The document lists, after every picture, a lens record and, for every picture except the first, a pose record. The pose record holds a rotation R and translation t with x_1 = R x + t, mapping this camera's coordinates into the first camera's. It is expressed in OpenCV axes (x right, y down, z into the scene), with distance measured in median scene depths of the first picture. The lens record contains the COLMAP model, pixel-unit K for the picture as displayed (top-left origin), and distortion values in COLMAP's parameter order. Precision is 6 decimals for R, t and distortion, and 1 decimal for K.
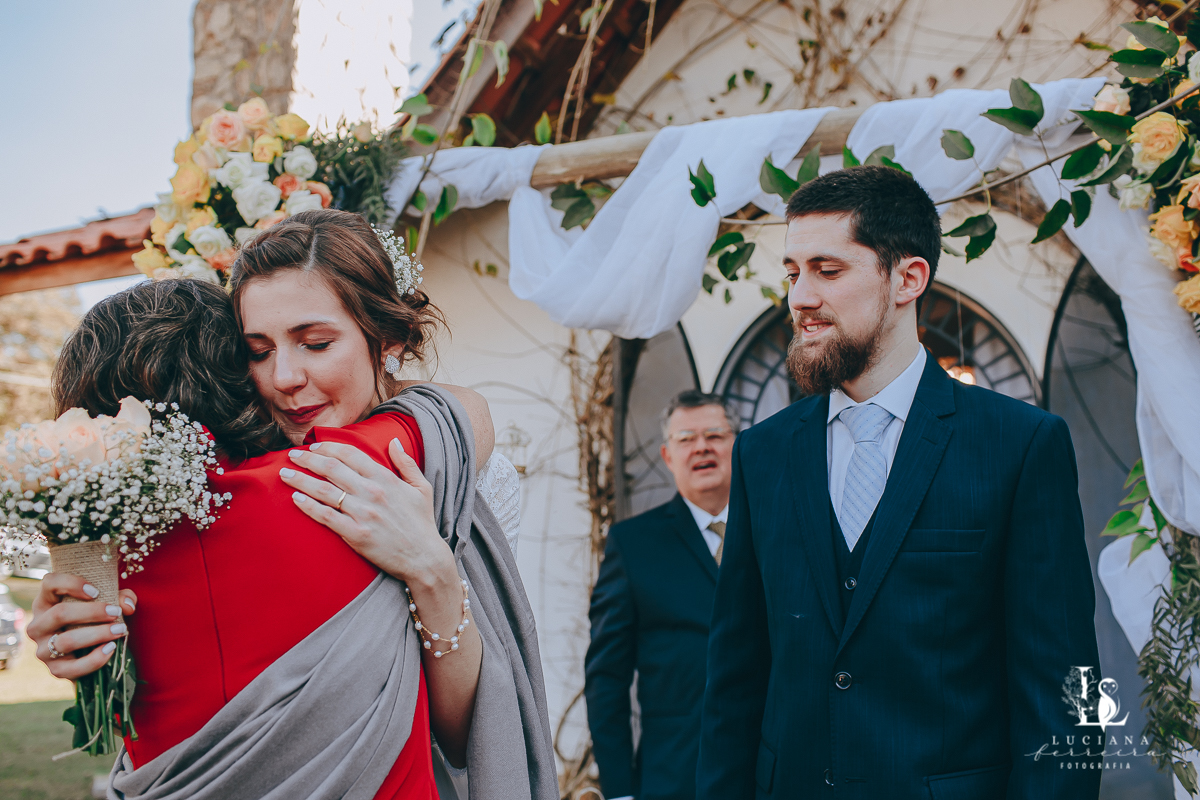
lens RADIAL K [[1159.5, 0, 603.1], [0, 1159.5, 396.9], [0, 0, 1]] dist [-0.093664, 0.096152]
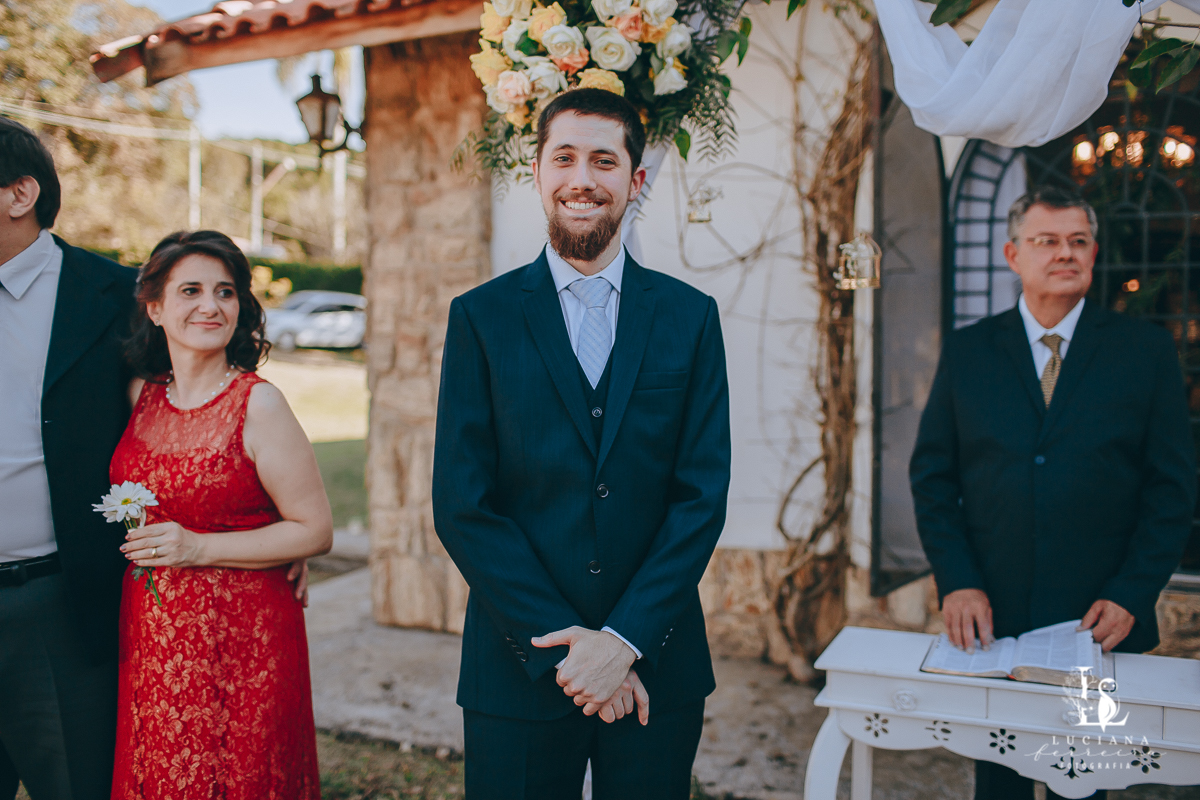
lens RADIAL K [[1159.5, 0, 603.1], [0, 1159.5, 396.9], [0, 0, 1]] dist [-0.093664, 0.096152]
pose [[0.997450, 0.010681, -0.070565, -0.230317], [0.005008, 0.975828, 0.218483, -0.055620], [0.071193, -0.218279, 0.973286, 0.036358]]
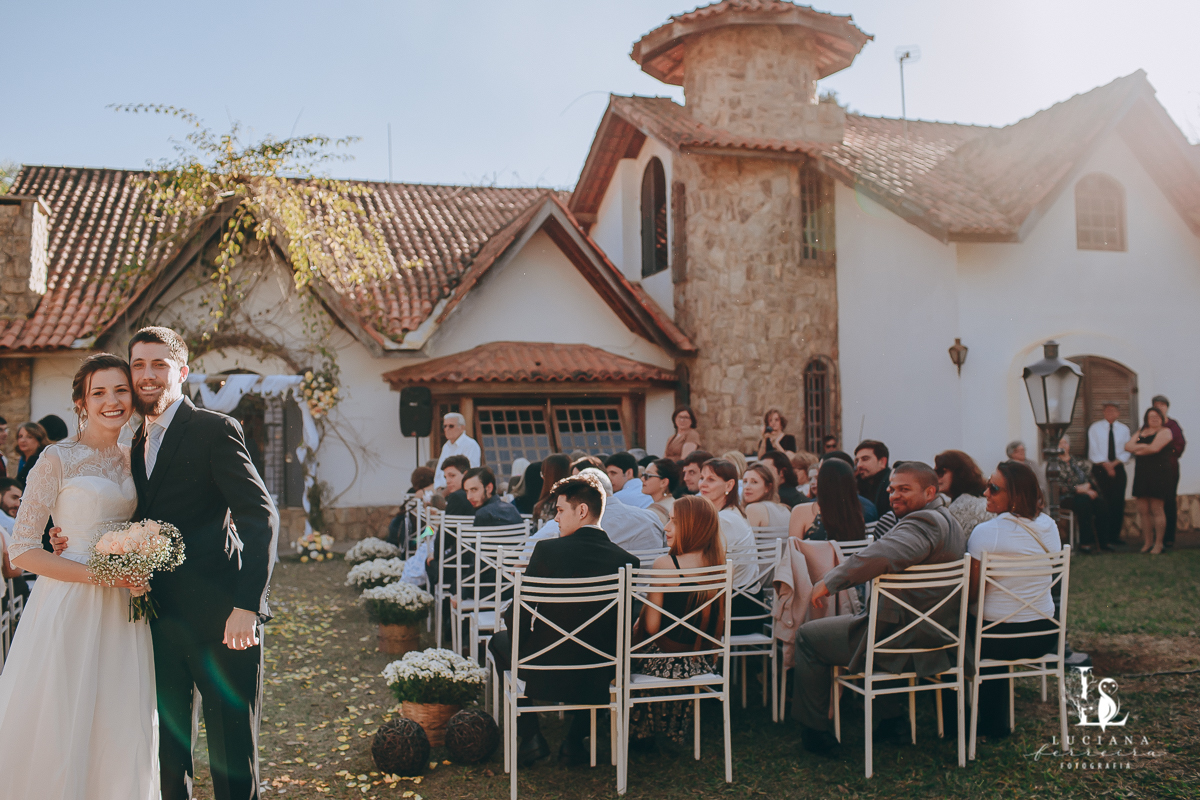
lens RADIAL K [[1224.4, 0, 604.1], [0, 1224.4, 396.9], [0, 0, 1]] dist [-0.096914, 0.116358]
pose [[0.790879, 0.018609, 0.611690, -2.135252], [-0.085631, 0.993069, 0.080505, -0.760976], [-0.605953, -0.116050, 0.786990, -4.820979]]
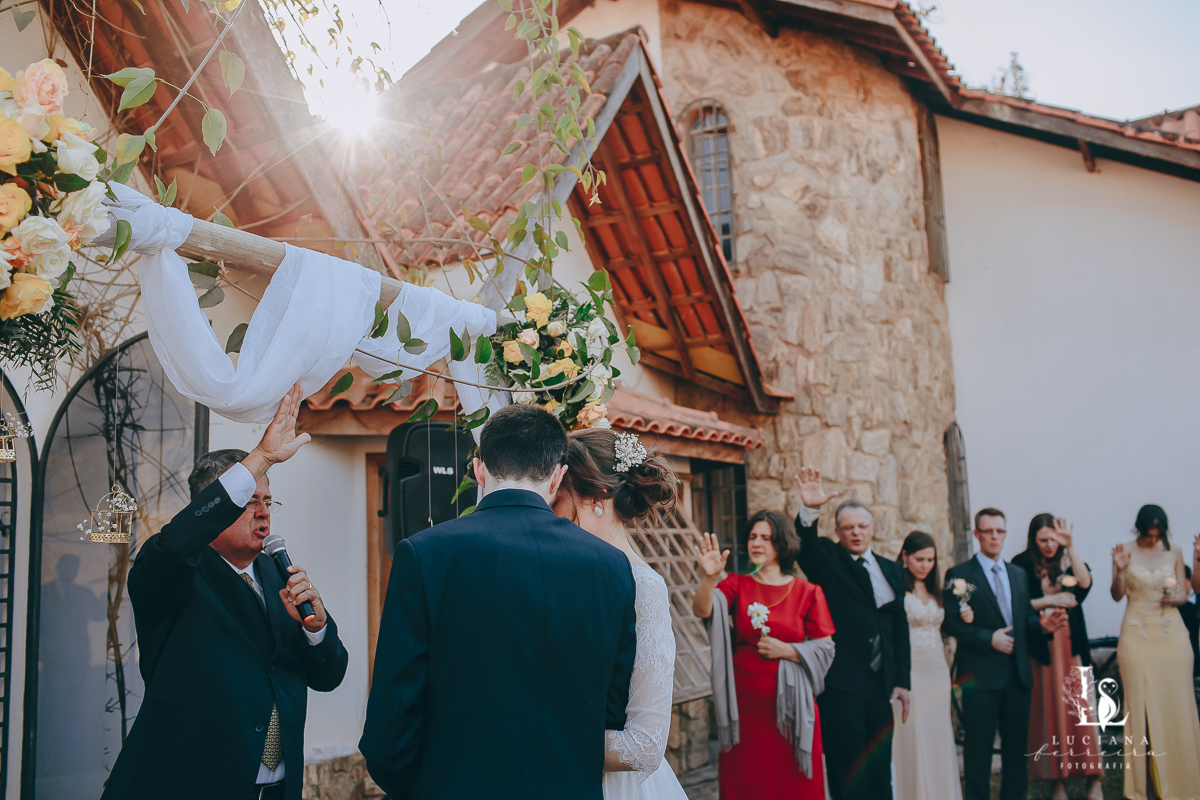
lens RADIAL K [[1159.5, 0, 603.1], [0, 1159.5, 396.9], [0, 0, 1]] dist [-0.093664, 0.096152]
pose [[0.187015, 0.144382, 0.971689, -0.948334], [-0.120674, 0.985025, -0.123139, 0.017367], [-0.974917, -0.094229, 0.201638, 0.441575]]
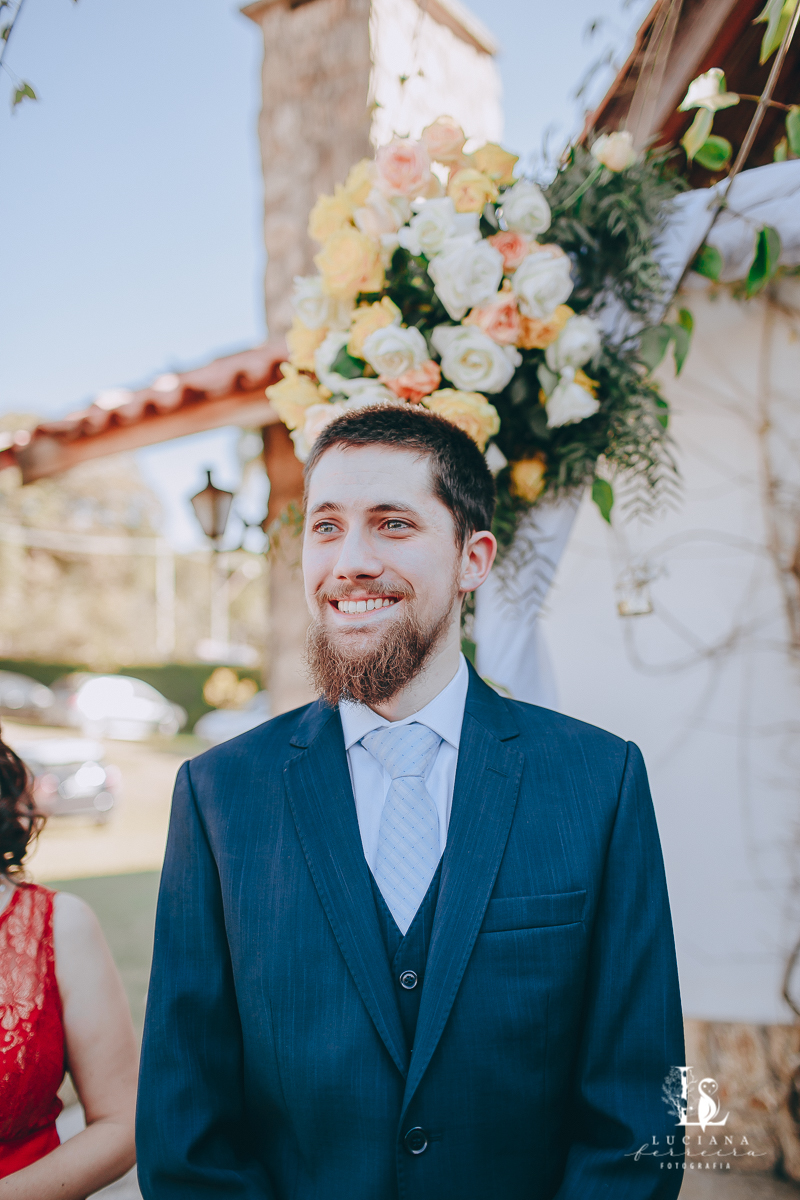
lens RADIAL K [[1159.5, 0, 395.1], [0, 1159.5, 591.4], [0, 0, 1]] dist [-0.093664, 0.096152]
pose [[0.973926, -0.056390, -0.219745, -0.206916], [0.067634, 0.996740, 0.043981, -0.035558], [0.216549, -0.057697, 0.974565, 0.385152]]
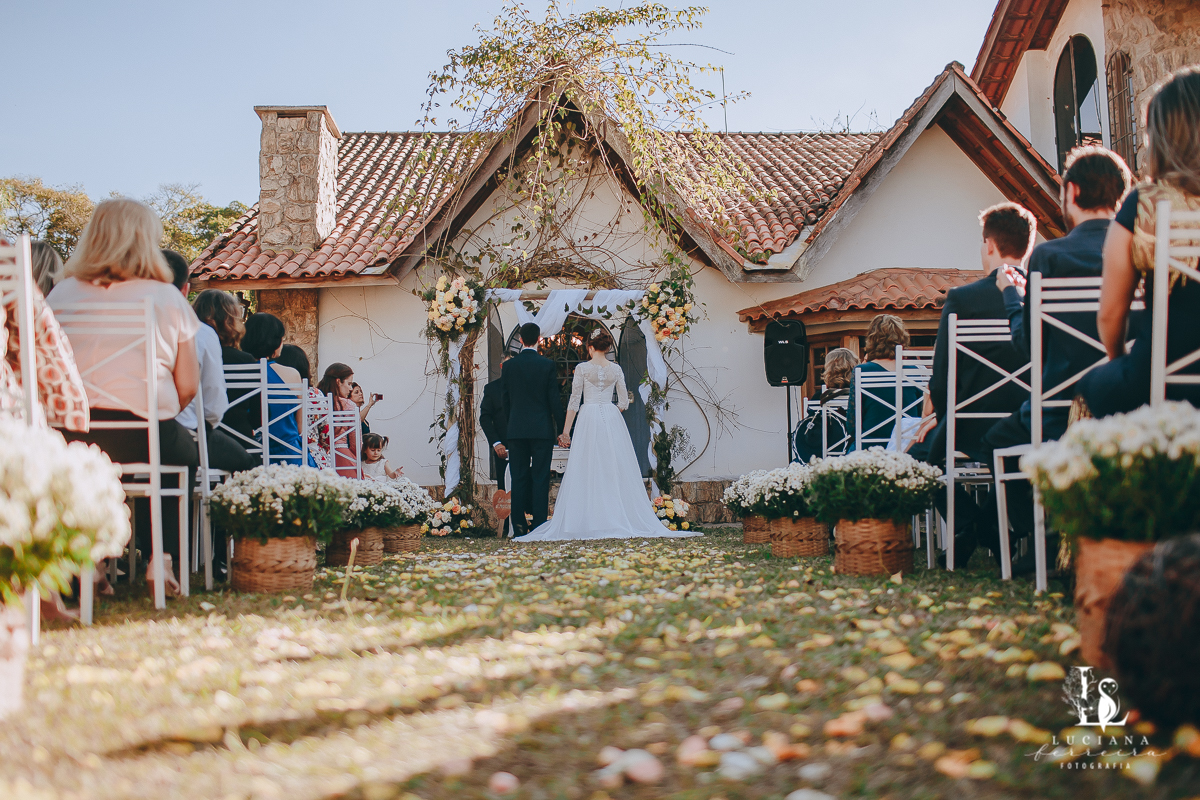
lens RADIAL K [[1241.1, 0, 592.7], [0, 1241.1, 396.7], [0, 0, 1]] dist [-0.107554, 0.117899]
pose [[0.921164, 0.026719, 0.388256, -1.604556], [-0.049243, 0.997624, 0.048179, -0.061588], [-0.386047, -0.063500, 0.920291, -3.386851]]
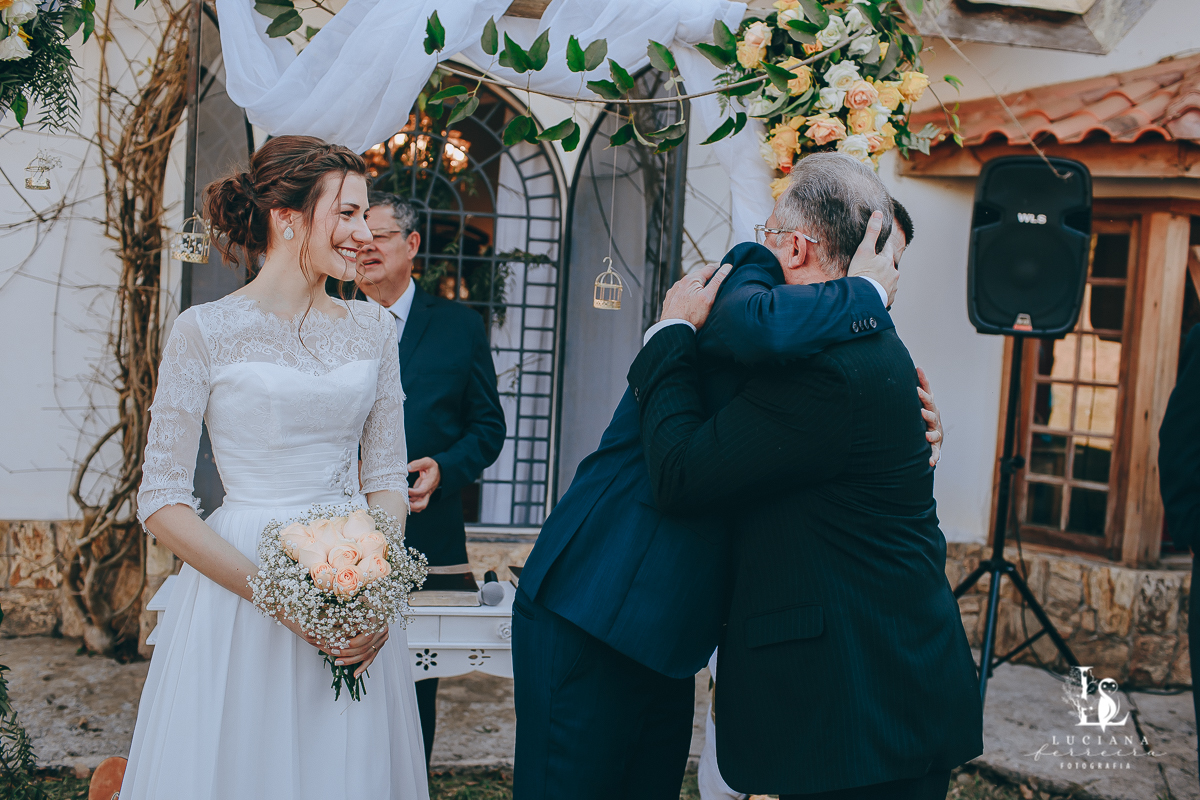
lens RADIAL K [[1224.4, 0, 604.1], [0, 1224.4, 396.9], [0, 0, 1]] dist [-0.096914, 0.116358]
pose [[0.864585, 0.024704, 0.501879, -0.314846], [-0.141943, 0.970120, 0.196773, -0.086810], [-0.482021, -0.241365, 0.842258, -0.143001]]
